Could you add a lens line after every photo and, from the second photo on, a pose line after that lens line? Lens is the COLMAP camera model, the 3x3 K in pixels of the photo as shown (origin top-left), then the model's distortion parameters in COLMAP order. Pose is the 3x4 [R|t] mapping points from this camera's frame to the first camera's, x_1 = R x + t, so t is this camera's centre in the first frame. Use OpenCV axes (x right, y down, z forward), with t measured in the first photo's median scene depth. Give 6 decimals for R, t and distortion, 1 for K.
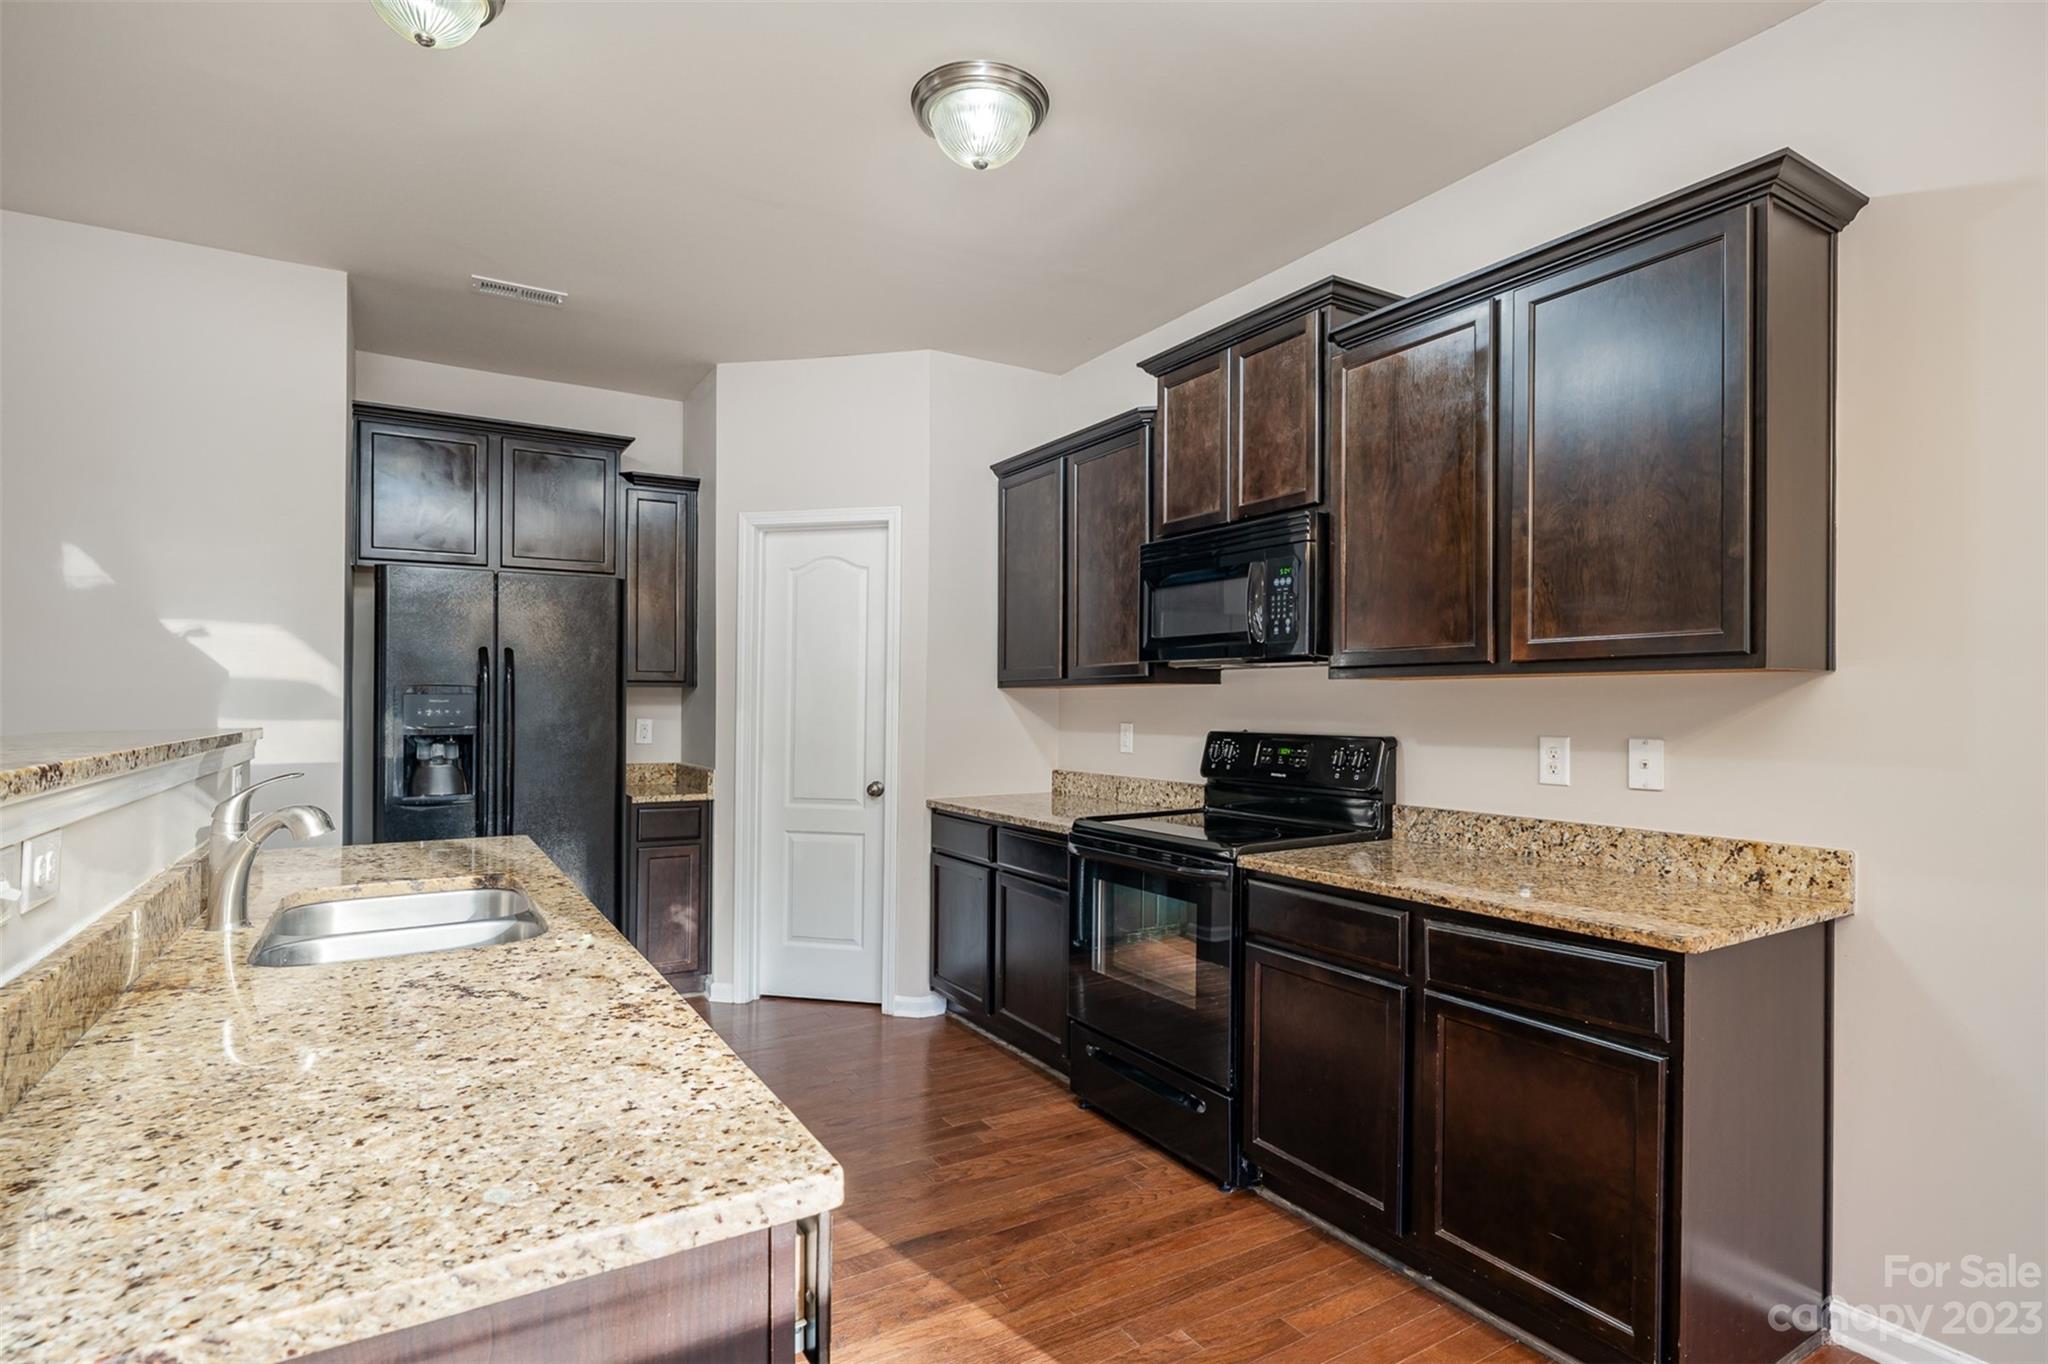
lens RADIAL K [[1006.9, 0, 1026.5], [0, 1006.9, 693.6], [0, 0, 1]] dist [0.000325, -0.000260]
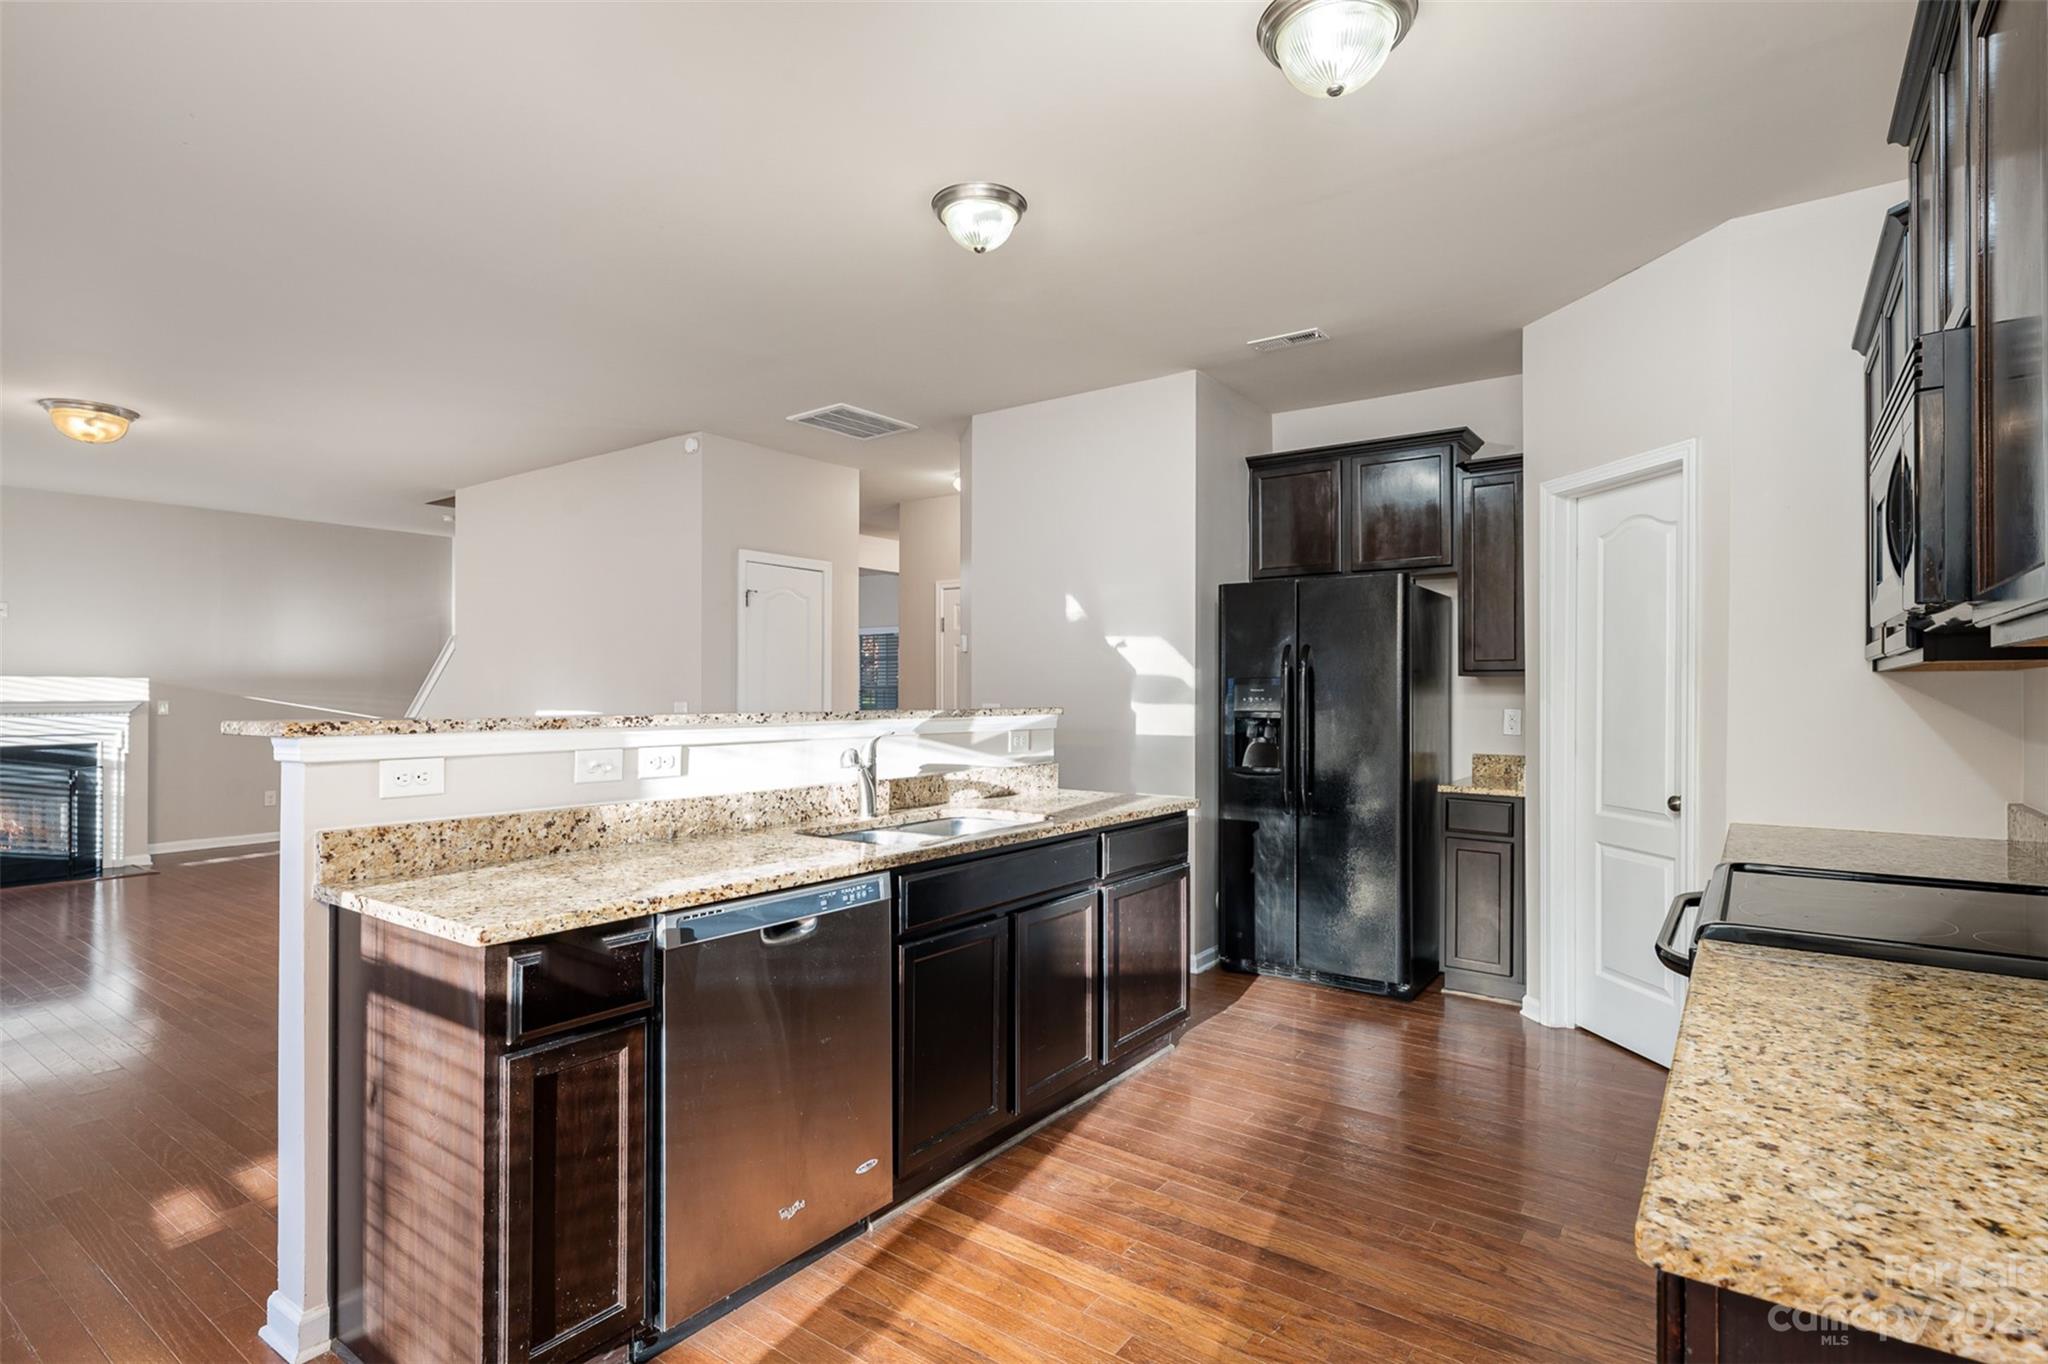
lens RADIAL K [[998.1, 0, 1024.1], [0, 998.1, 675.0], [0, 0, 1]] dist [0.000246, -0.000184]
pose [[0.384823, -0.014433, -0.922878, 0.374953], [0.005529, 0.999896, -0.013332, 0.002667], [0.922974, 0.000028, 0.384862, 0.228894]]
